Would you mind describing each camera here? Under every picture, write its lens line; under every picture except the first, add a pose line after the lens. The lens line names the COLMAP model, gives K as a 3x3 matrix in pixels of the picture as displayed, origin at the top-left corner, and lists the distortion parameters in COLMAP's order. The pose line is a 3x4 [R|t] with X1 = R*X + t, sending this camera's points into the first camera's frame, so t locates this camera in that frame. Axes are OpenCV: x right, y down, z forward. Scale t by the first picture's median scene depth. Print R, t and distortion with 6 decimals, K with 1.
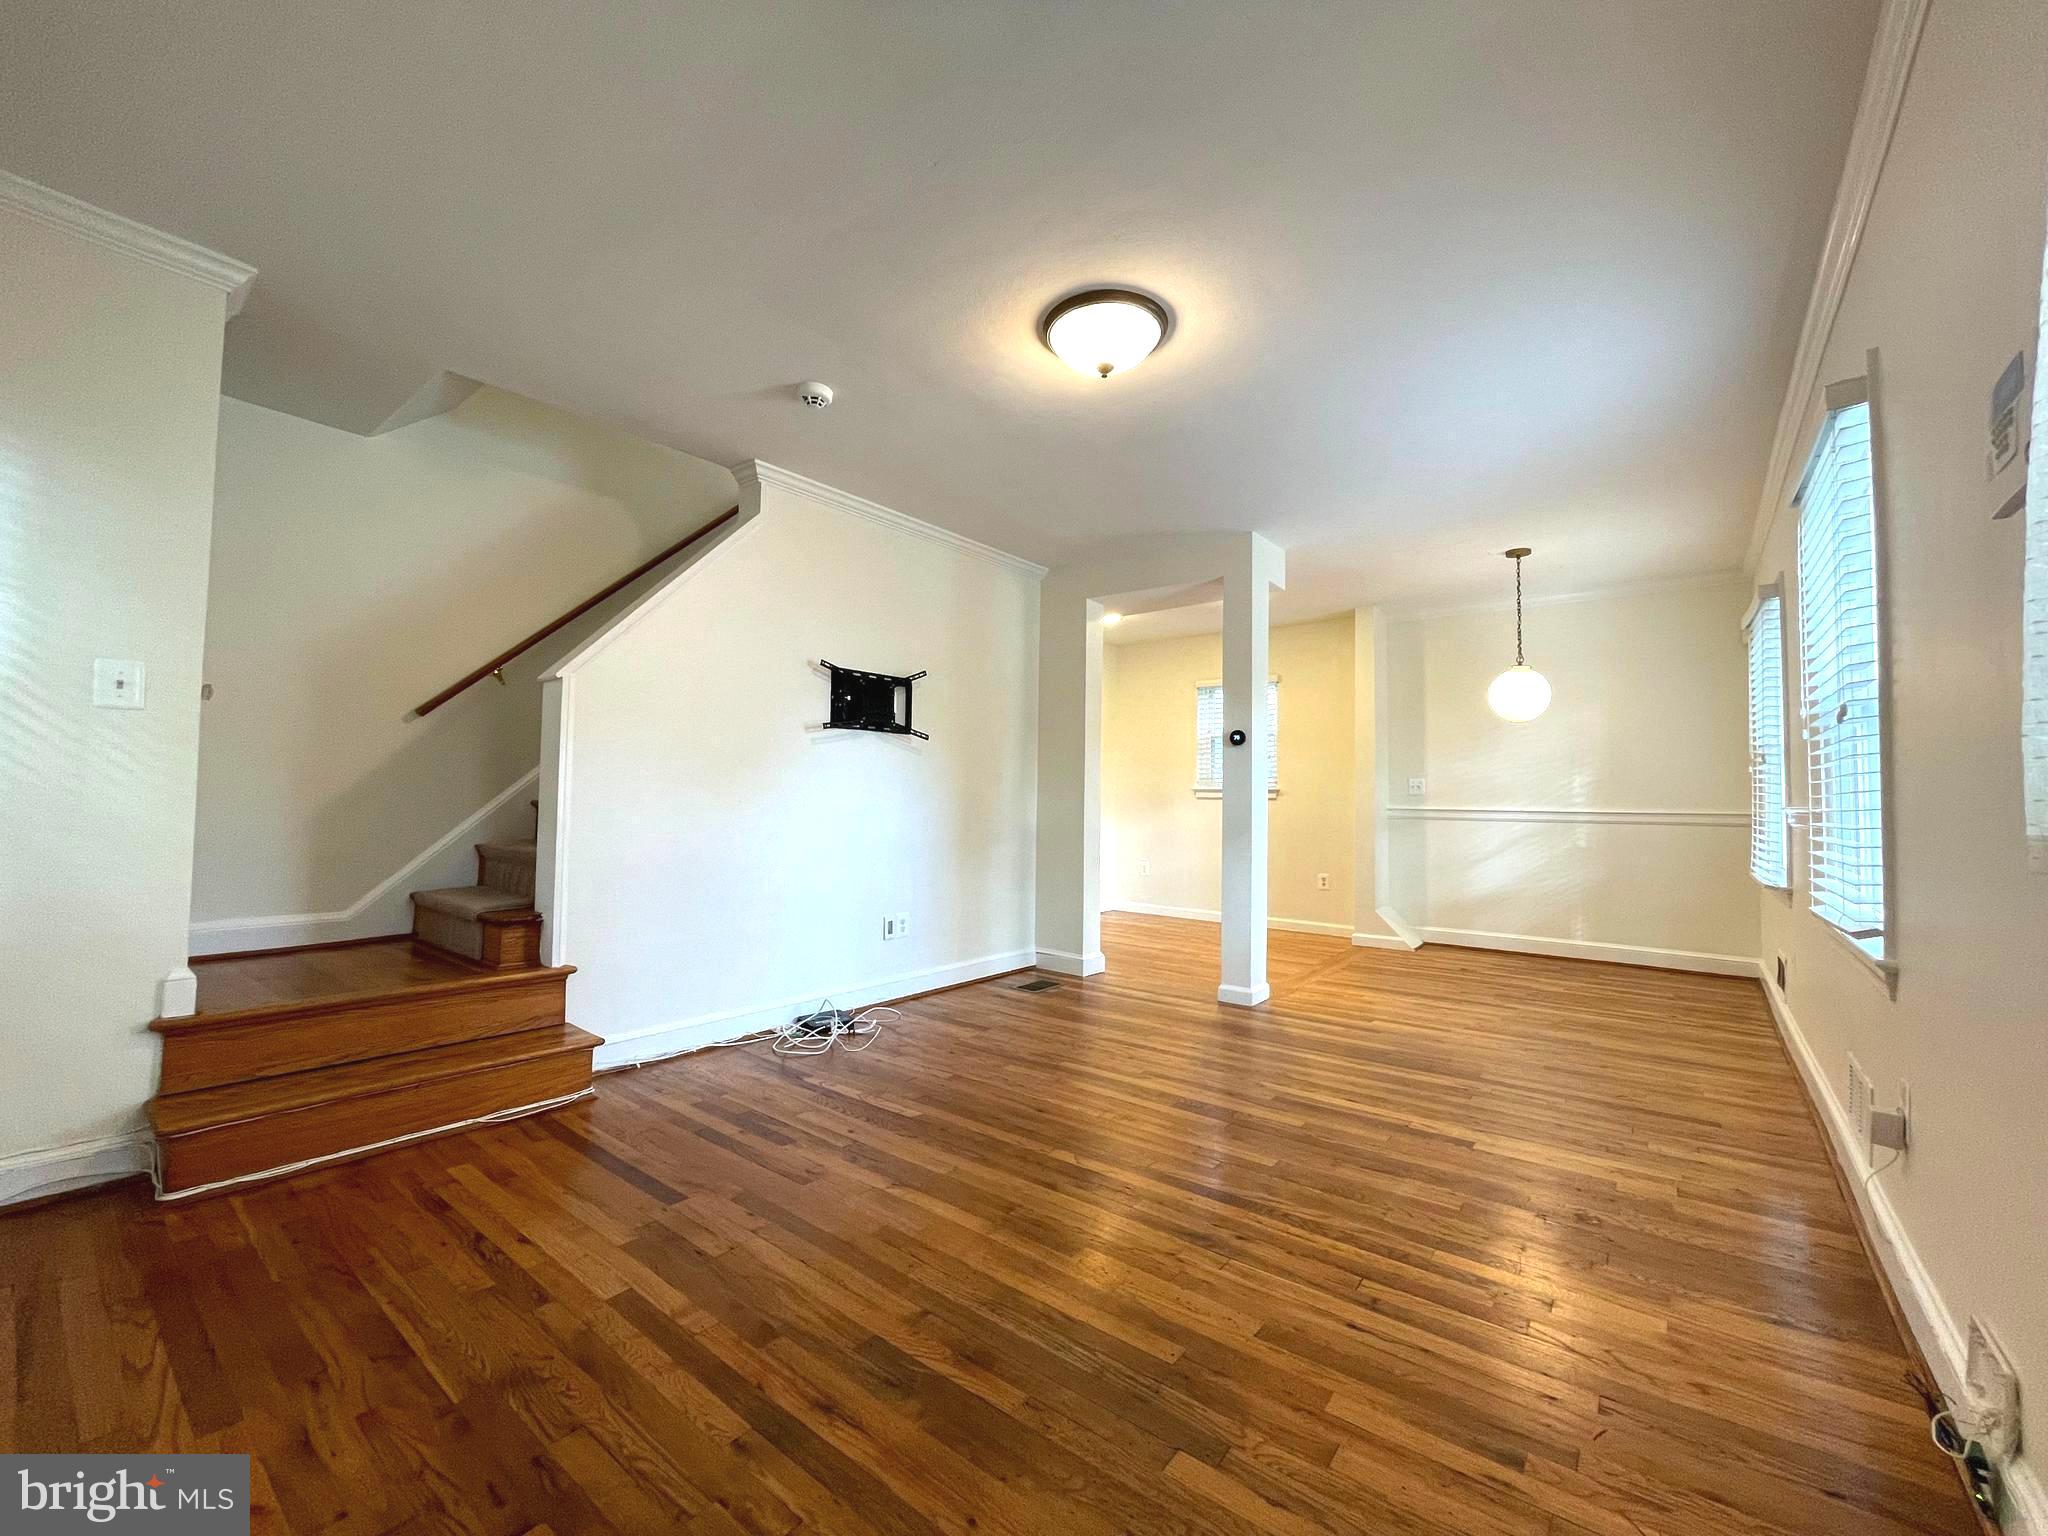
lens RADIAL K [[822.2, 0, 1022.5], [0, 822.2, 762.2], [0, 0, 1]] dist [-0.013275, 0.005207]
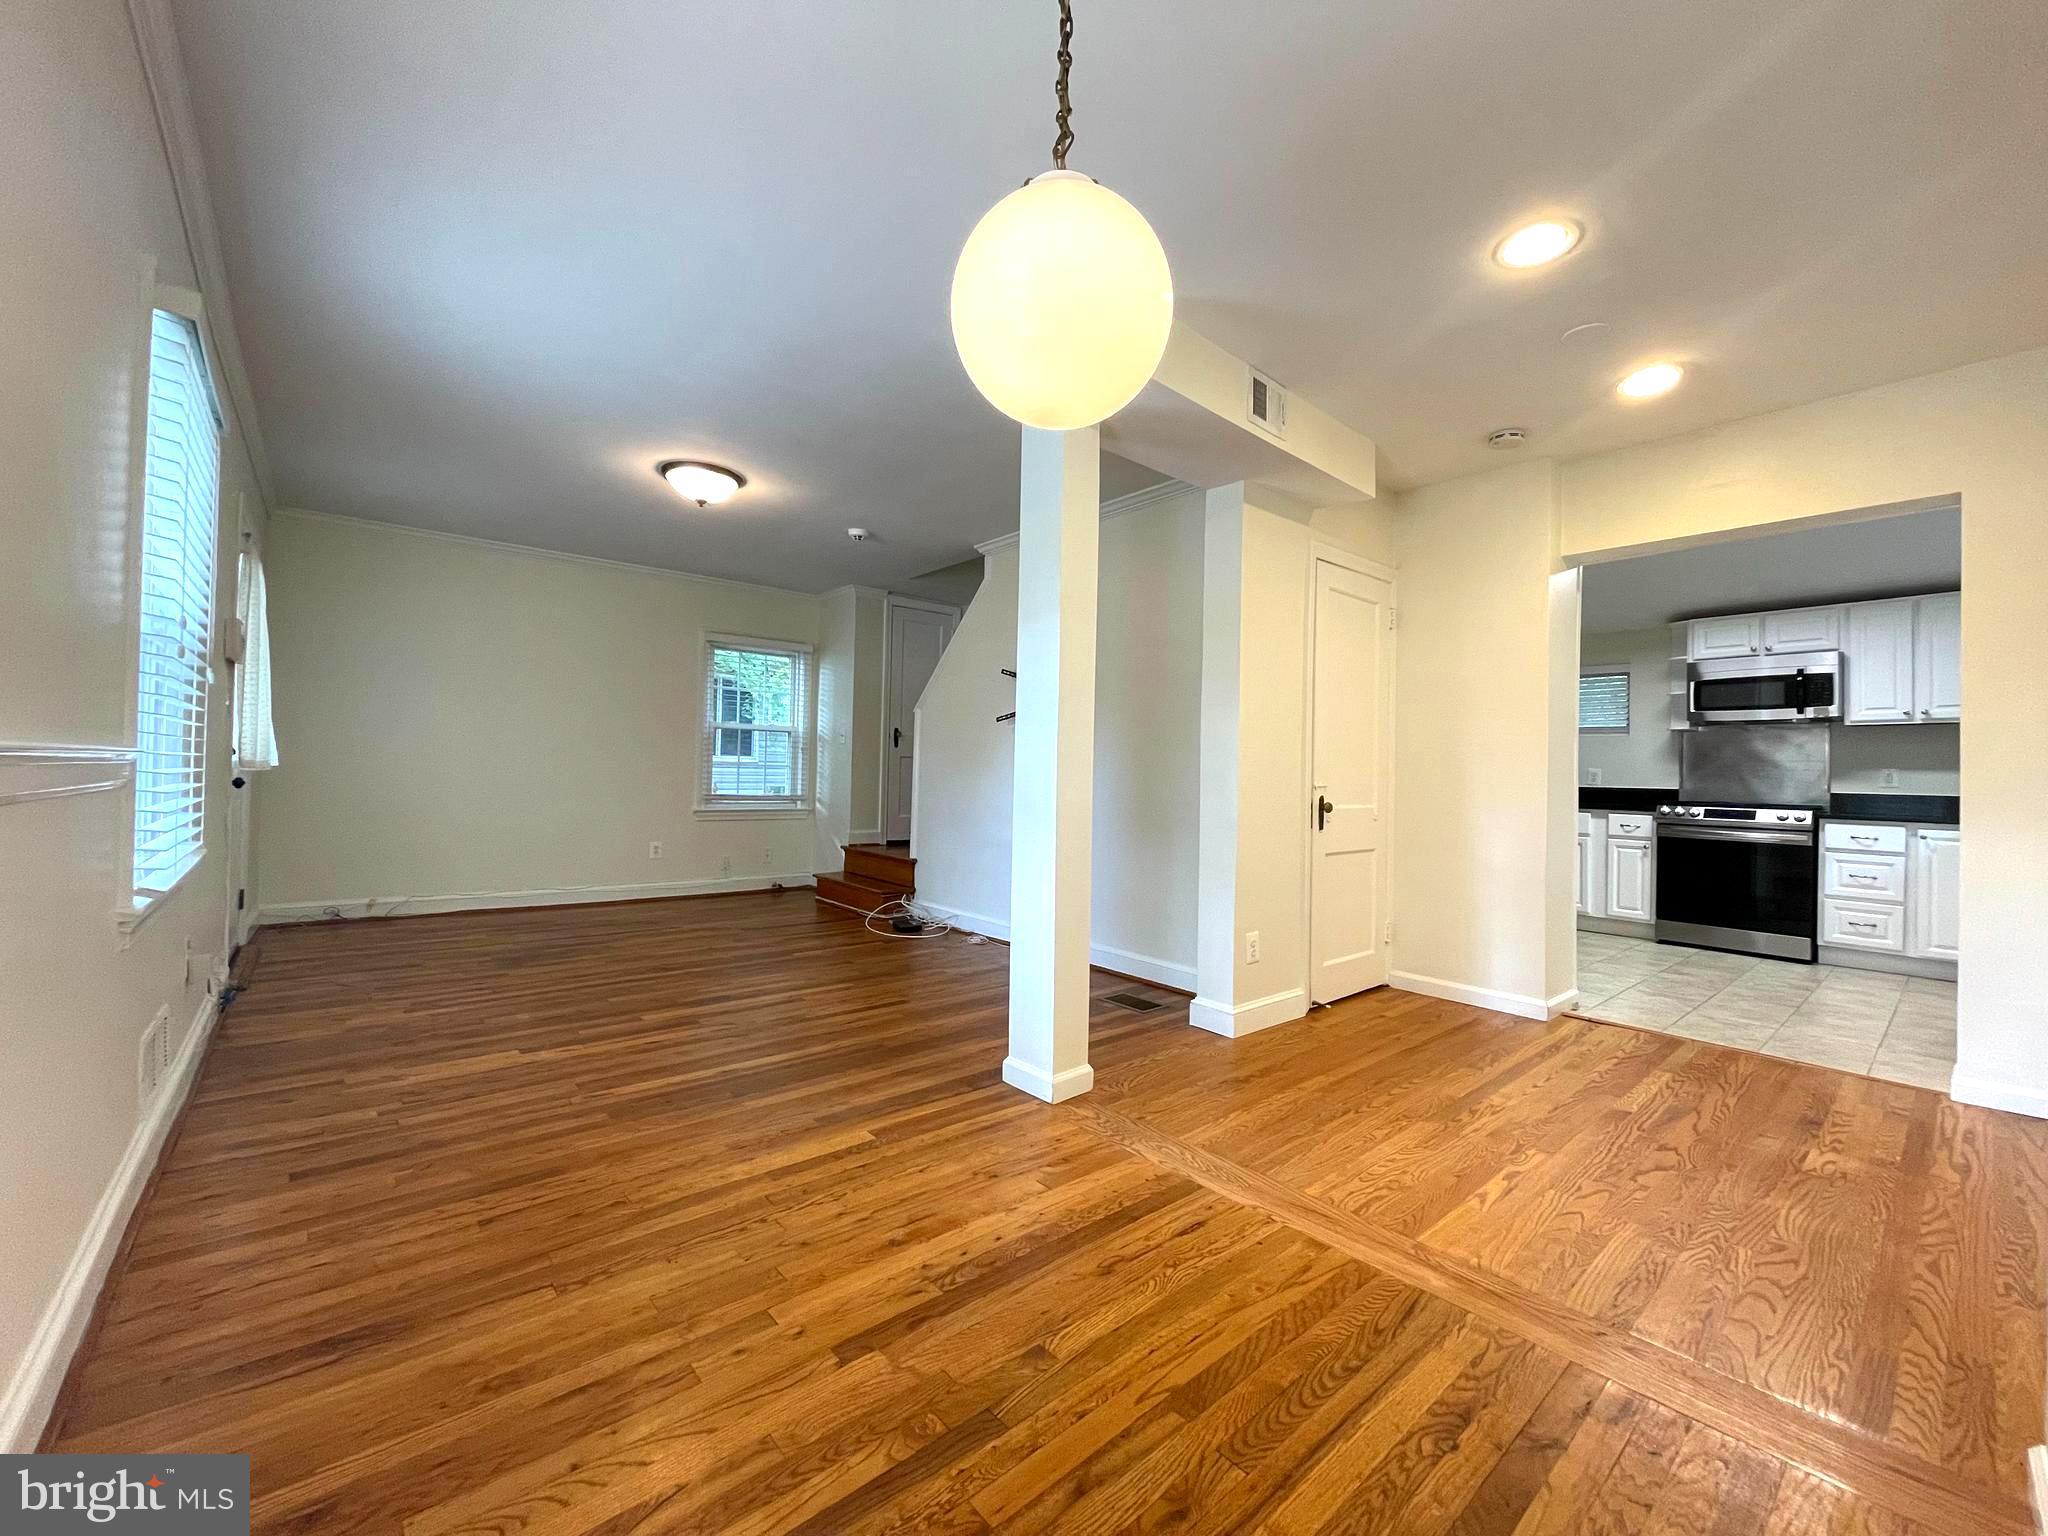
lens RADIAL K [[822.2, 0, 1022.5], [0, 822.2, 762.2], [0, 0, 1]] dist [-0.013275, 0.005207]
pose [[-0.193114, -0.028576, -0.980760, 1.384945], [0.015767, 0.999356, -0.032222, 0.090404], [0.981050, -0.021686, -0.192539, 1.707086]]
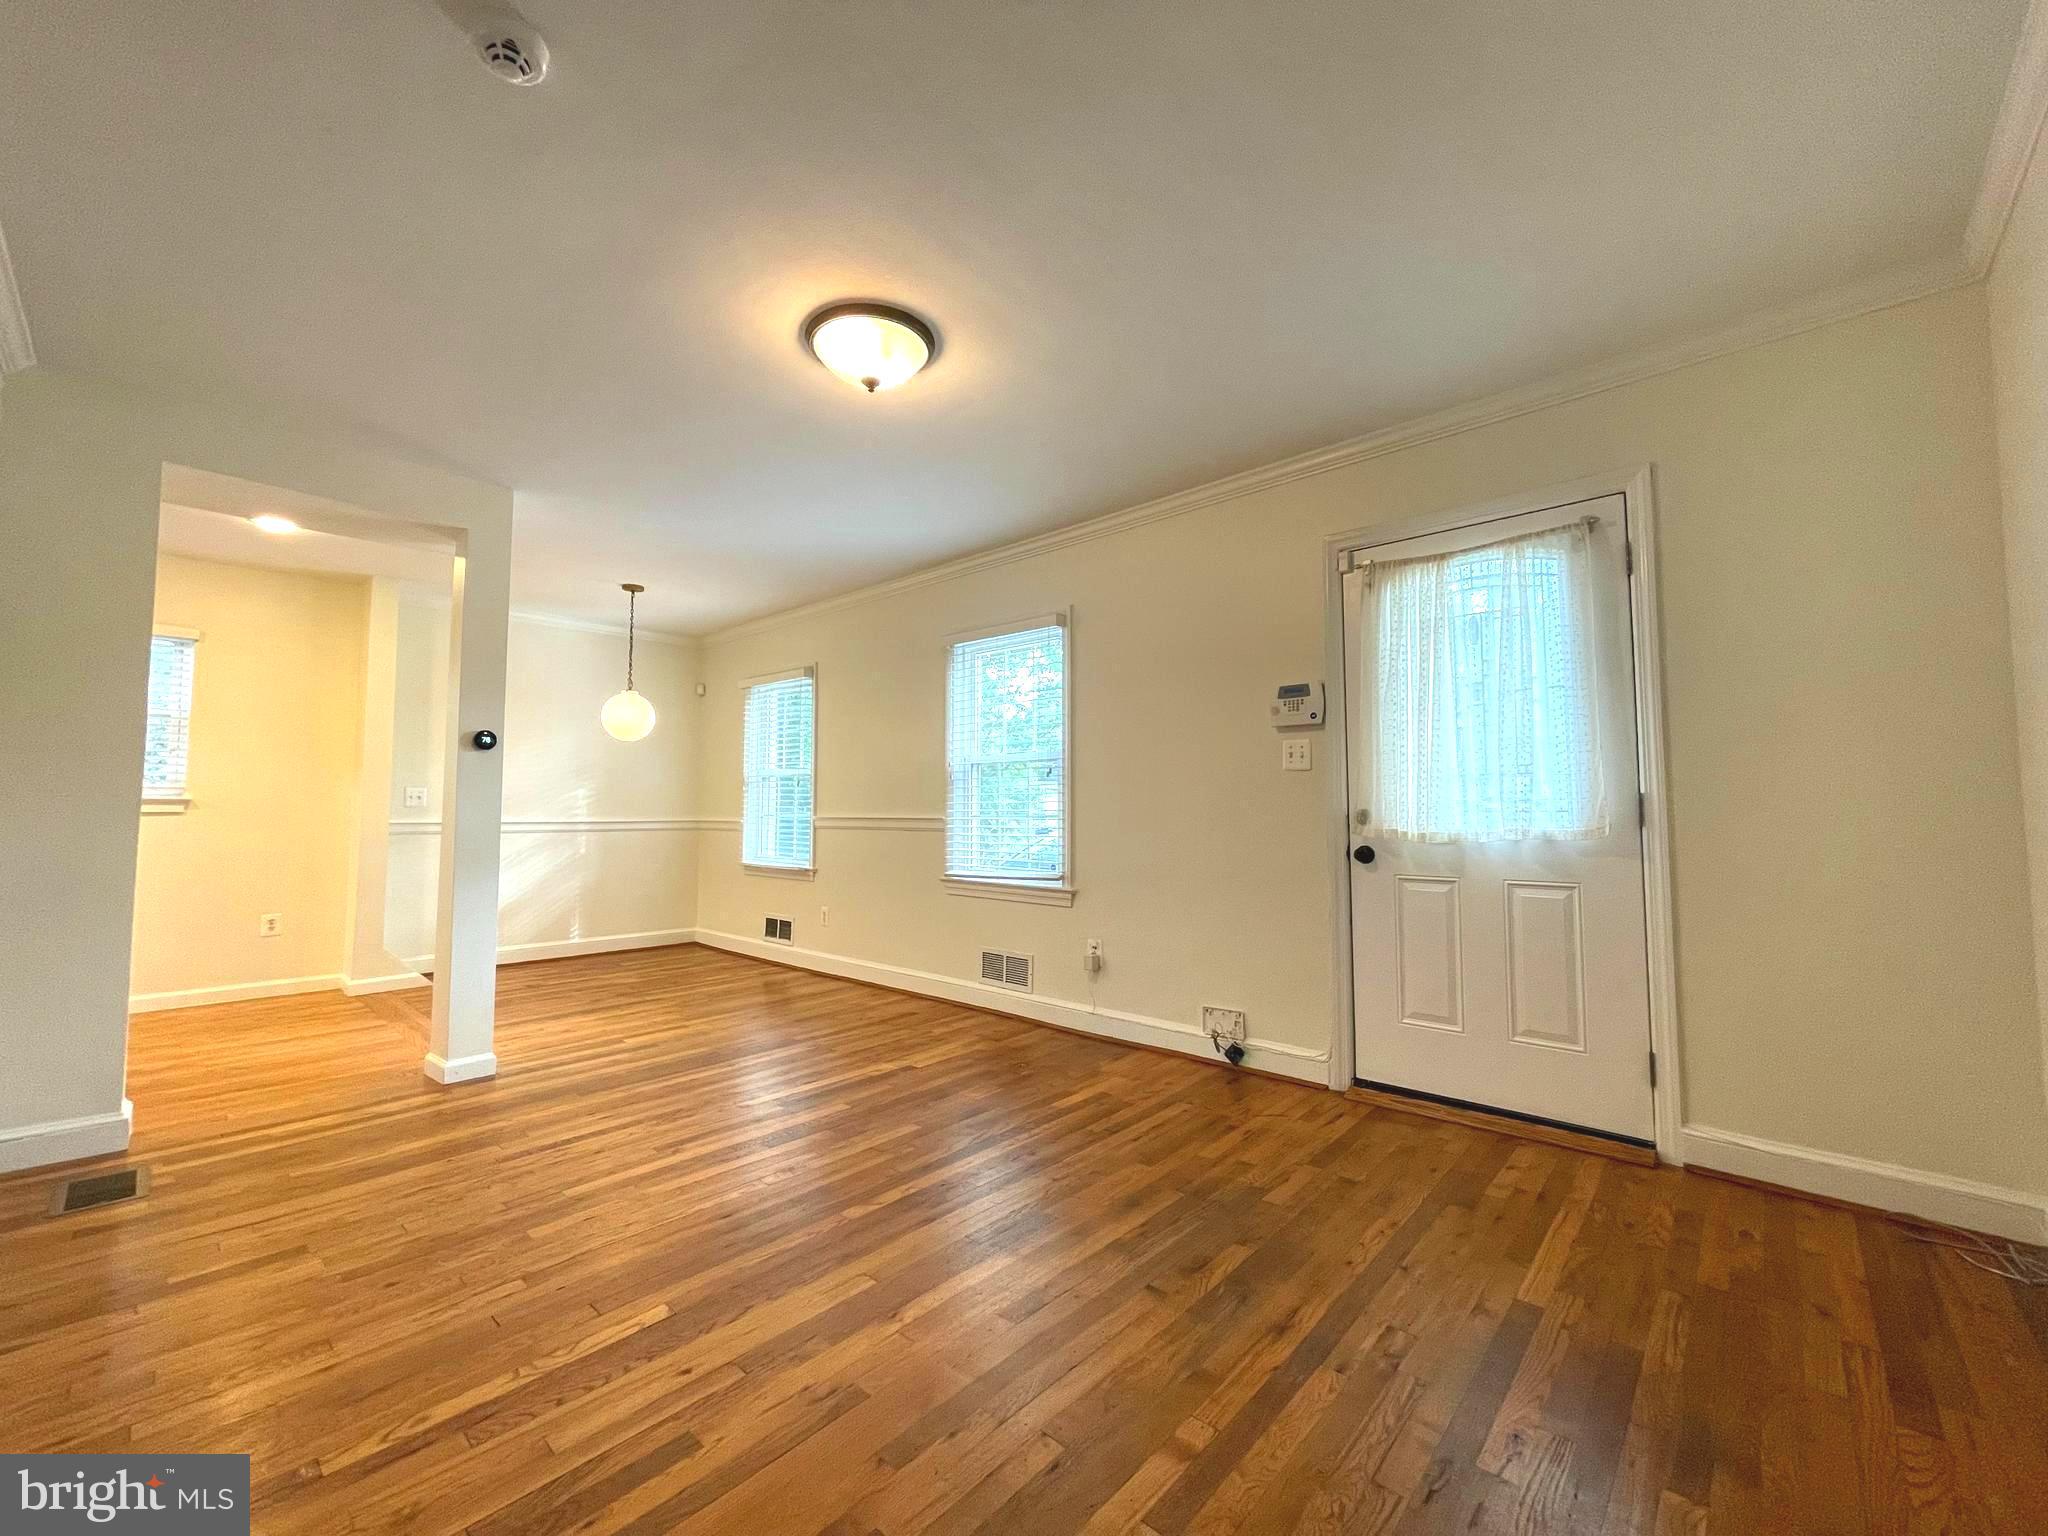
lens RADIAL K [[822.2, 0, 1022.5], [0, 822.2, 762.2], [0, 0, 1]] dist [-0.013275, 0.005207]
pose [[0.074038, 0.045995, 0.996194, -0.741924], [-0.042489, 0.998174, -0.042928, 0.004988], [-0.996350, -0.039149, 0.075858, 0.644174]]
